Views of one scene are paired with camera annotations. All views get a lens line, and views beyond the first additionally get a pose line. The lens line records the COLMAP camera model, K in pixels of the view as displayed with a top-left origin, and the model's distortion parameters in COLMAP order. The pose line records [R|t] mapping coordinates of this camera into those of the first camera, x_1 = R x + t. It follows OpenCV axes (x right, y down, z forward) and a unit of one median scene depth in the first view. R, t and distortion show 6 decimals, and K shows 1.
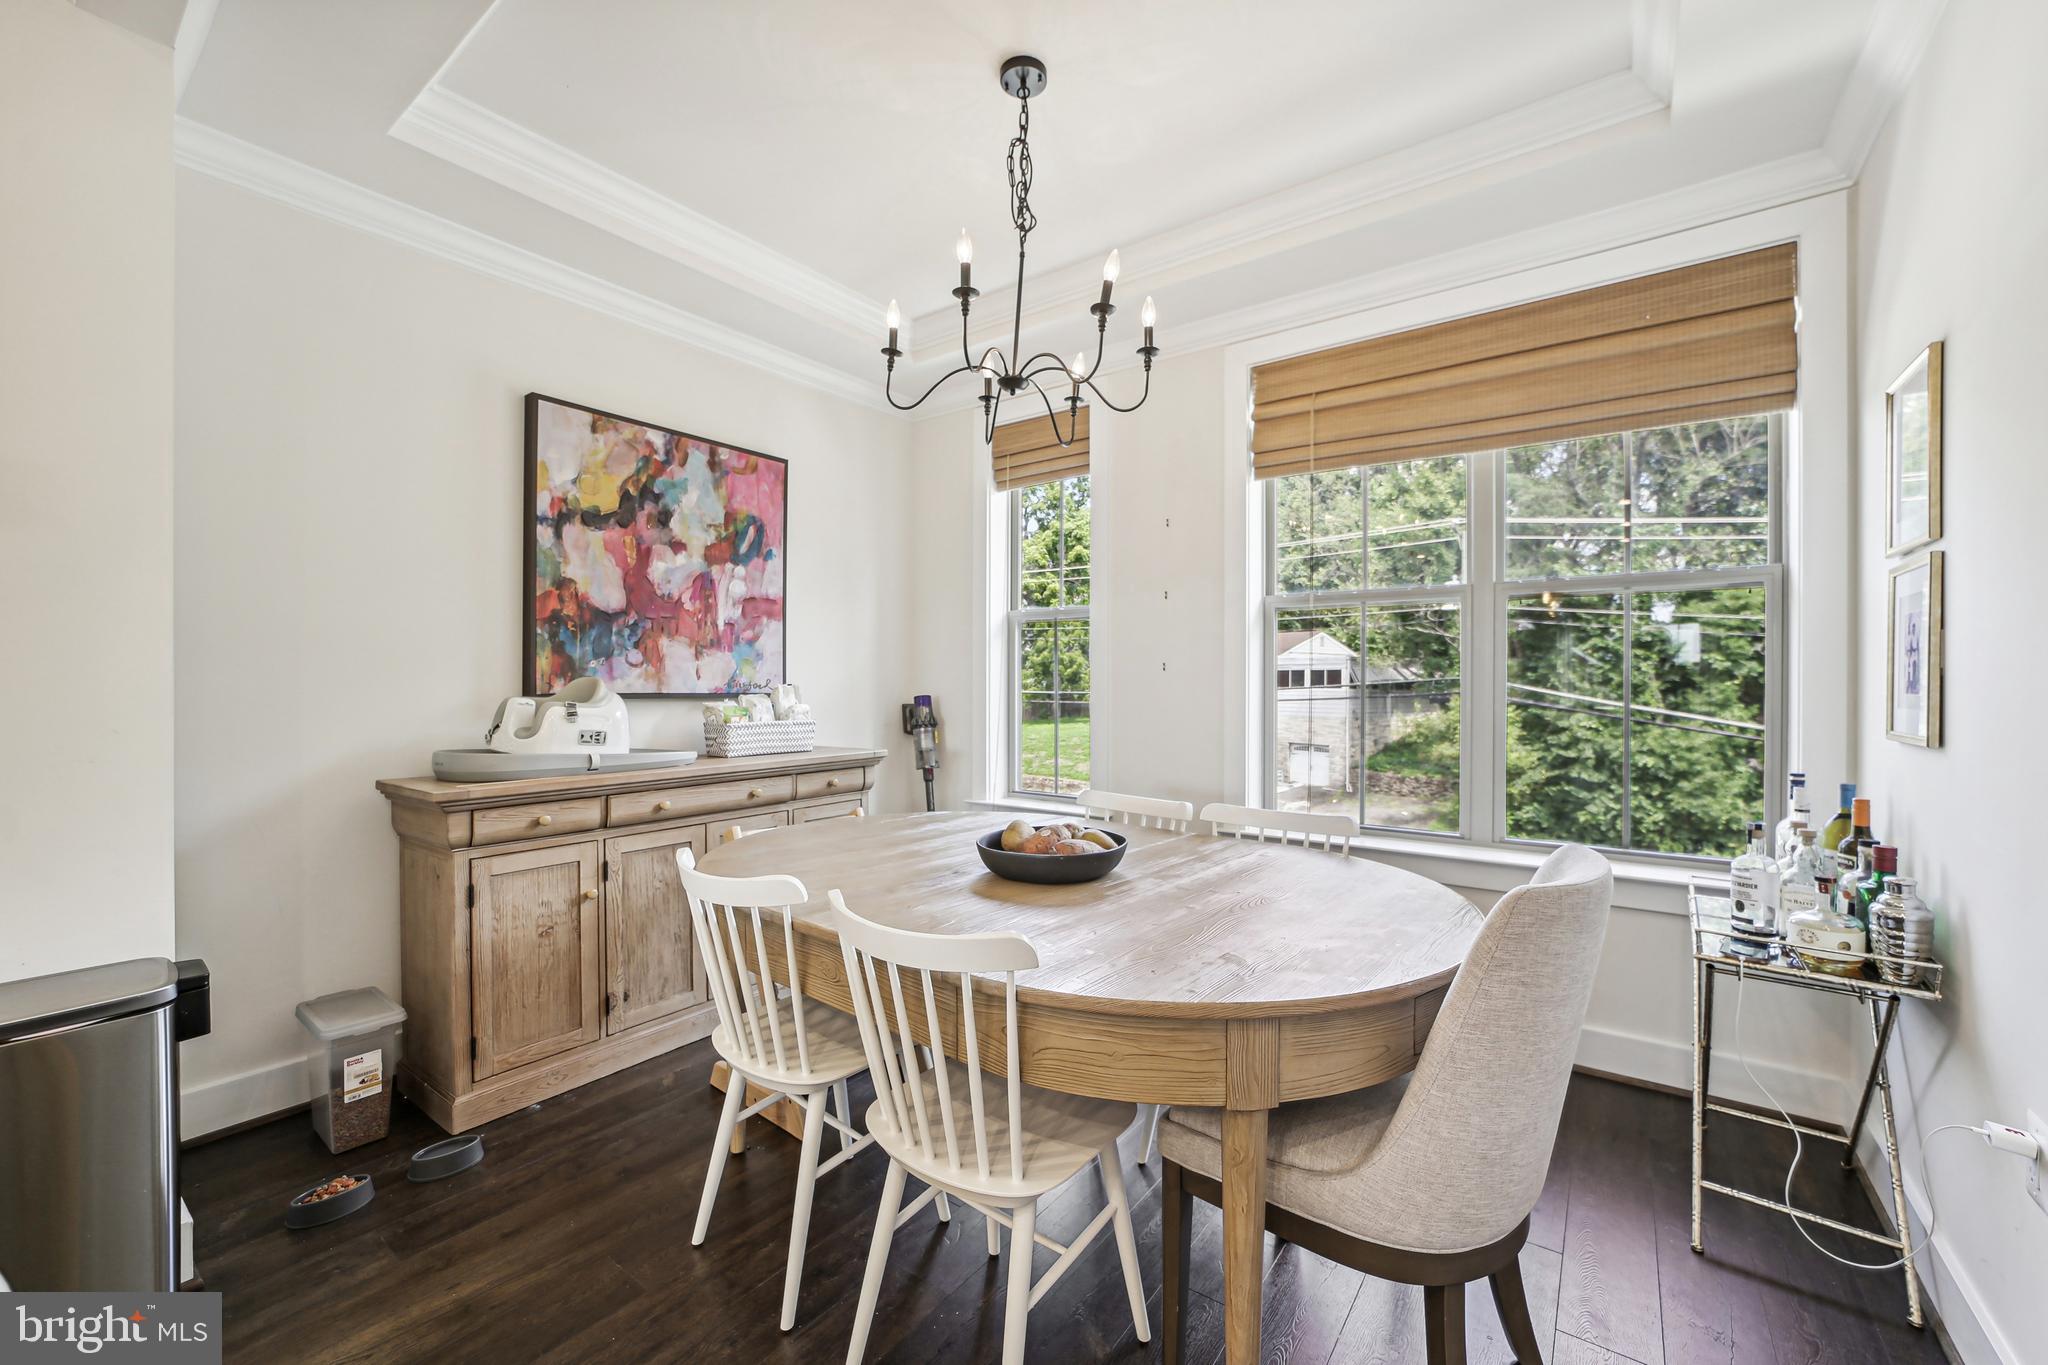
lens RADIAL K [[825.4, 0, 1026.3], [0, 825.4, 691.4], [0, 0, 1]] dist [-0.029804, 0.003446]
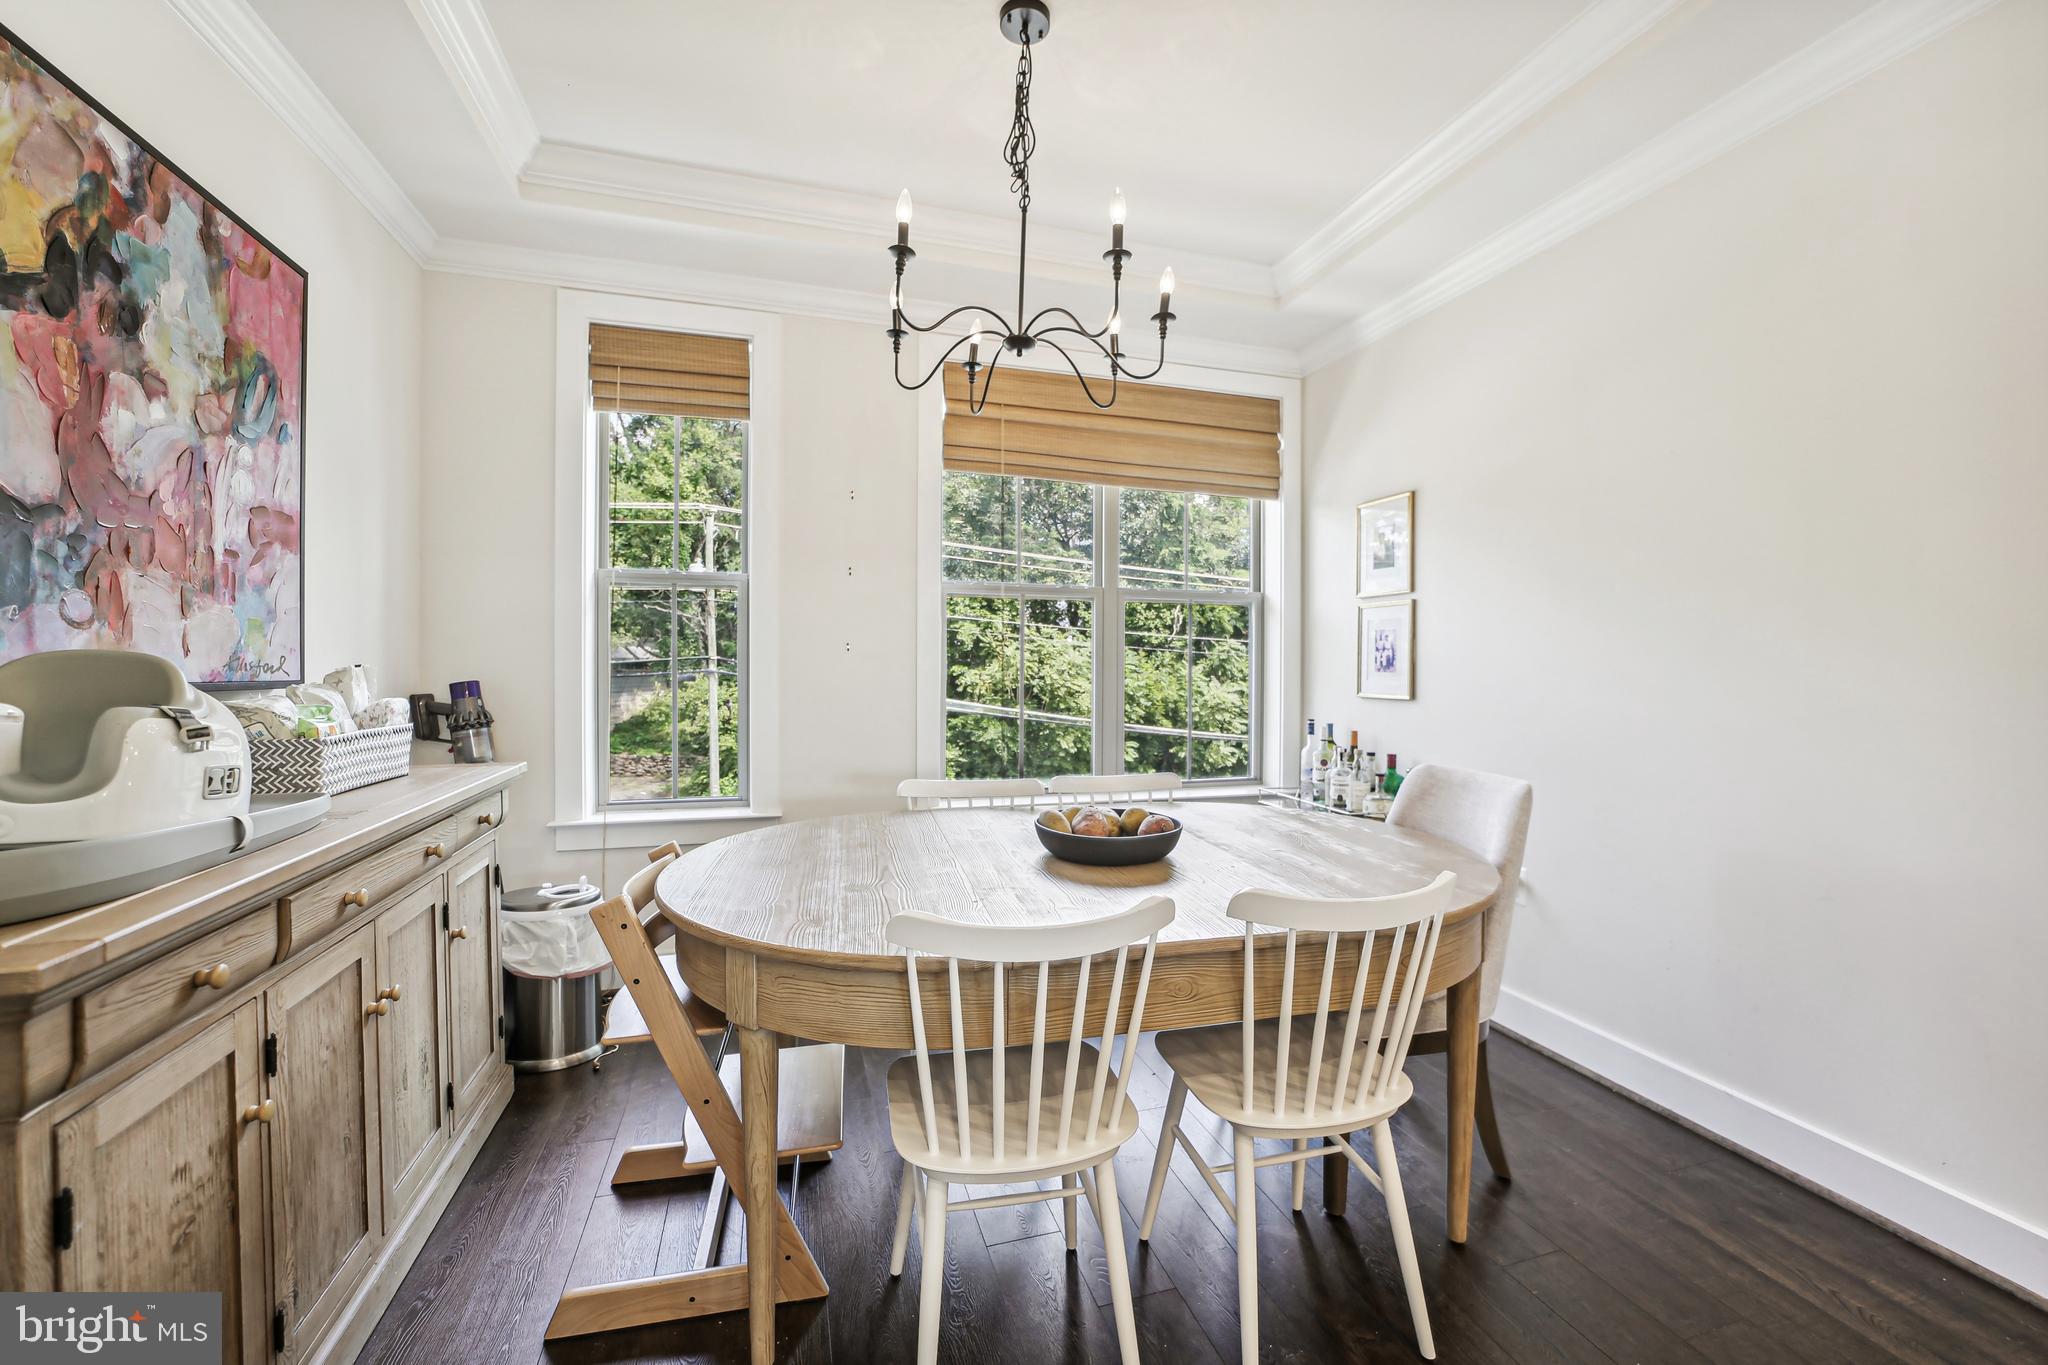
lens RADIAL K [[825.4, 0, 1029.6], [0, 825.4, 682.0], [0, 0, 1]] dist [-0.029804, 0.003446]
pose [[0.581038, -0.015932, 0.813720, -0.507197], [0.004177, 0.999854, 0.016594, -0.004602], [-0.813865, -0.006243, 0.581020, 0.294405]]
